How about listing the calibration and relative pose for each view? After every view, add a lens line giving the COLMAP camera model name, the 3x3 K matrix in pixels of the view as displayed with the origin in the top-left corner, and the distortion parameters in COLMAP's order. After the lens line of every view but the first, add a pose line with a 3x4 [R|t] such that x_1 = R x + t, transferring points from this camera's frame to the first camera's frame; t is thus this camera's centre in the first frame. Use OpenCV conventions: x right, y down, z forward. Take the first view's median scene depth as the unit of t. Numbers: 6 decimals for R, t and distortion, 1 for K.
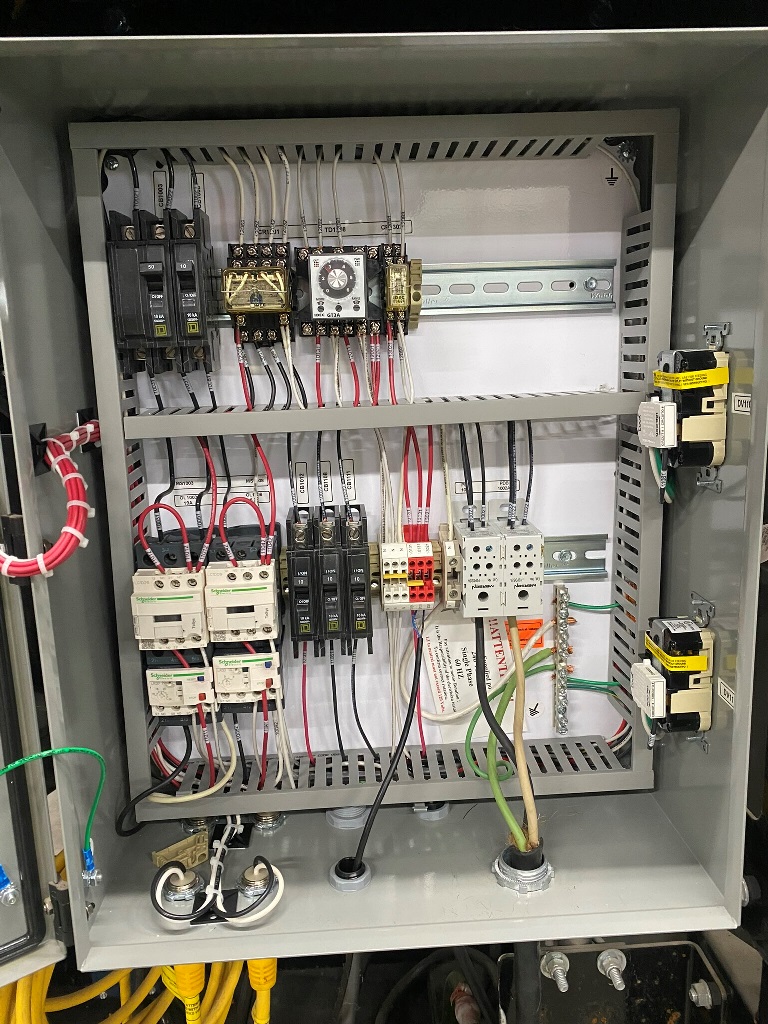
lens RADIAL K [[783.4, 0, 384.0], [0, 783.4, 512.0], [0, 0, 1]] dist [0.000132, -0.004049]
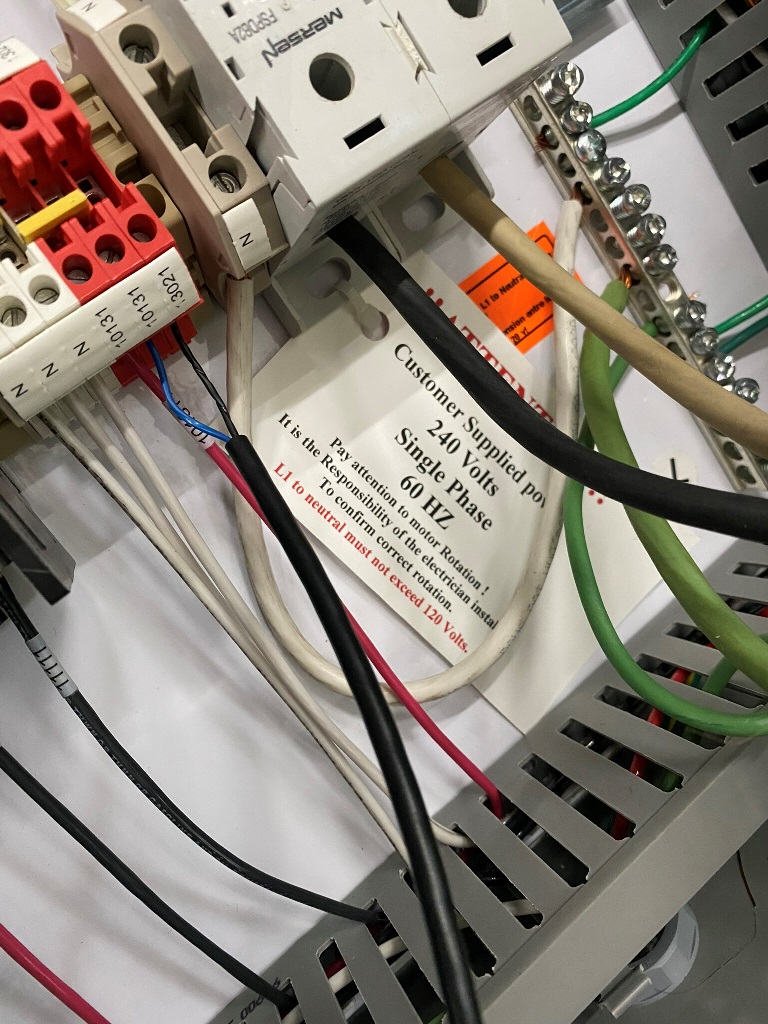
lens RADIAL K [[783.4, 0, 384.0], [0, 783.4, 512.0], [0, 0, 1]] dist [0.000132, -0.004049]
pose [[0.801196, -0.571492, 0.177428, 0.025575], [0.578785, 0.815380, 0.012756, 0.192262], [-0.151962, 0.092472, 0.984051, 0.707901]]
